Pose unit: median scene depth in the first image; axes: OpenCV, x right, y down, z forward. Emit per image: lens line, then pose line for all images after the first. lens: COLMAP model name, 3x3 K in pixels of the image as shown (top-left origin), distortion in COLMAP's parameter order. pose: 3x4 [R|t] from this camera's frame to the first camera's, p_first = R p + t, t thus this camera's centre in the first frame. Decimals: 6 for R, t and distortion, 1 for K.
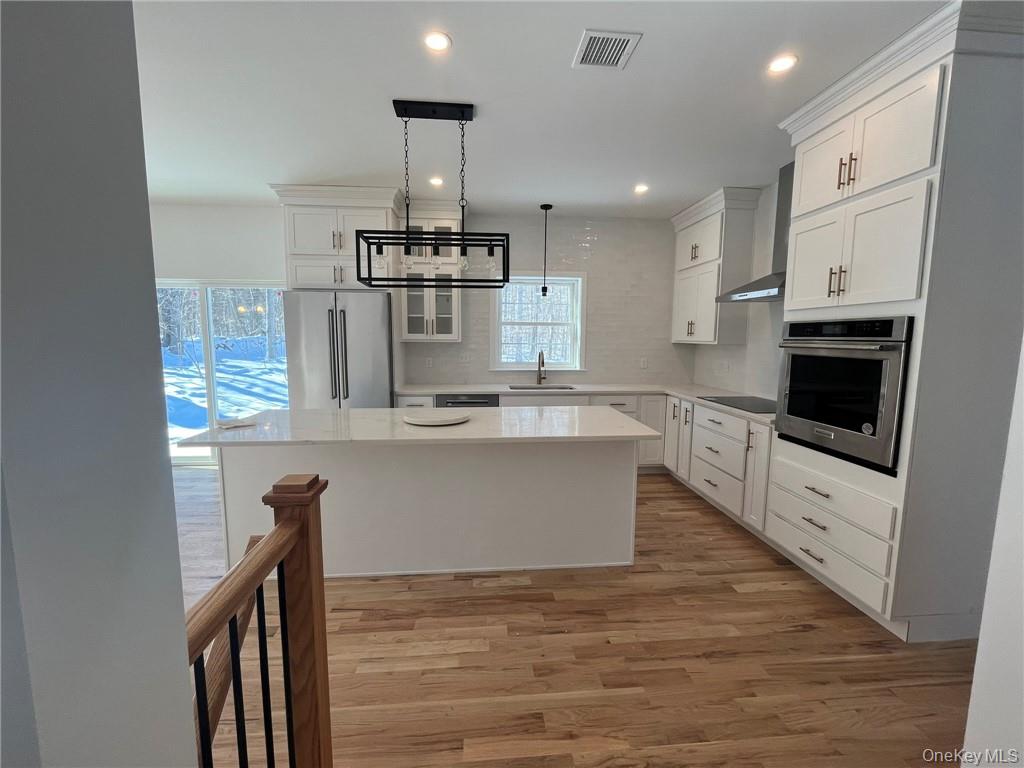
lens RADIAL K [[416.5, 0, 510.8], [0, 416.5, 382.6], [0, 0, 1]] dist [-0.002449, 0.000210]
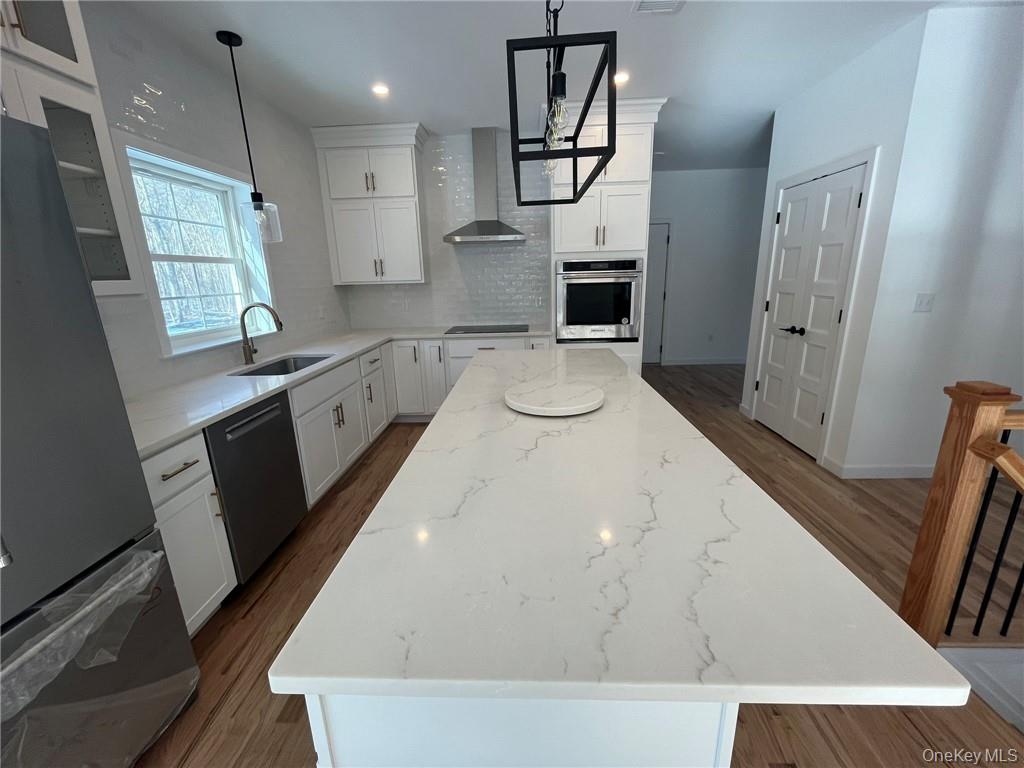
lens RADIAL K [[422.4, 0, 509.0], [0, 422.4, 384.7], [0, 0, 1]] dist [-0.001495, -0.000053]
pose [[0.122257, -0.258801, 0.958163, -0.789670], [0.136508, 0.960614, 0.242045, -0.103381], [-0.983066, 0.101206, 0.152770, 0.911787]]
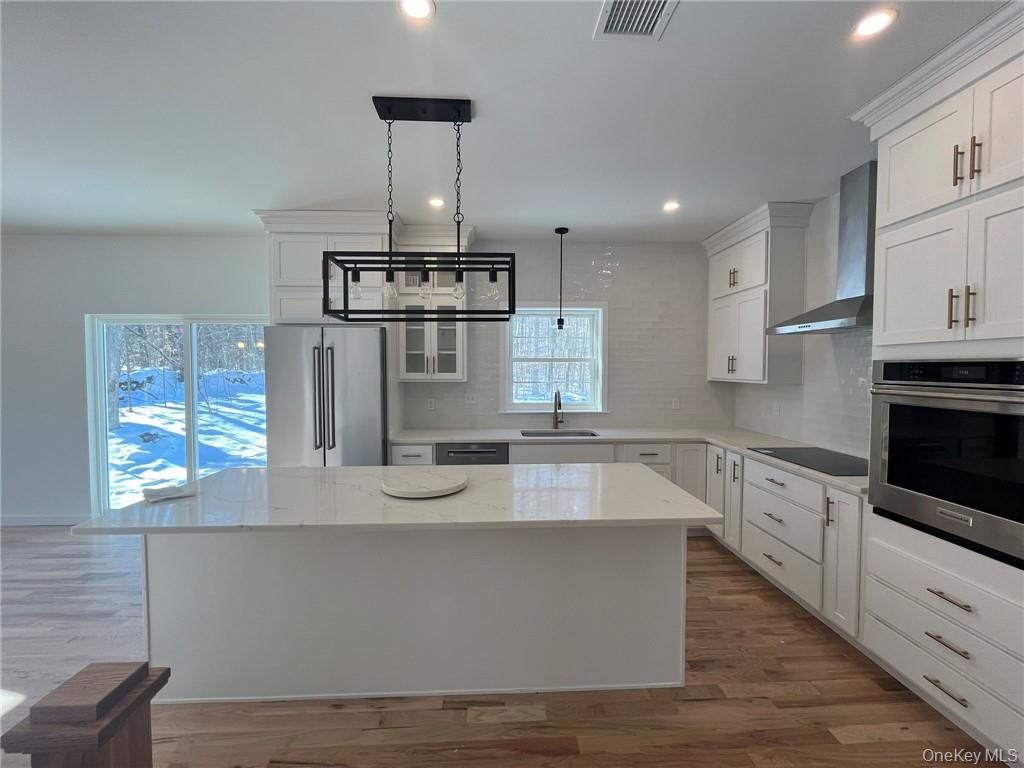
lens RADIAL K [[416.5, 0, 510.8], [0, 416.5, 382.6], [0, 0, 1]] dist [-0.002449, 0.000210]
pose [[0.999165, -0.004588, -0.040600, 0.016577], [0.001545, 0.997208, -0.074659, -0.045654], [0.040829, 0.074534, 0.996382, 0.196827]]
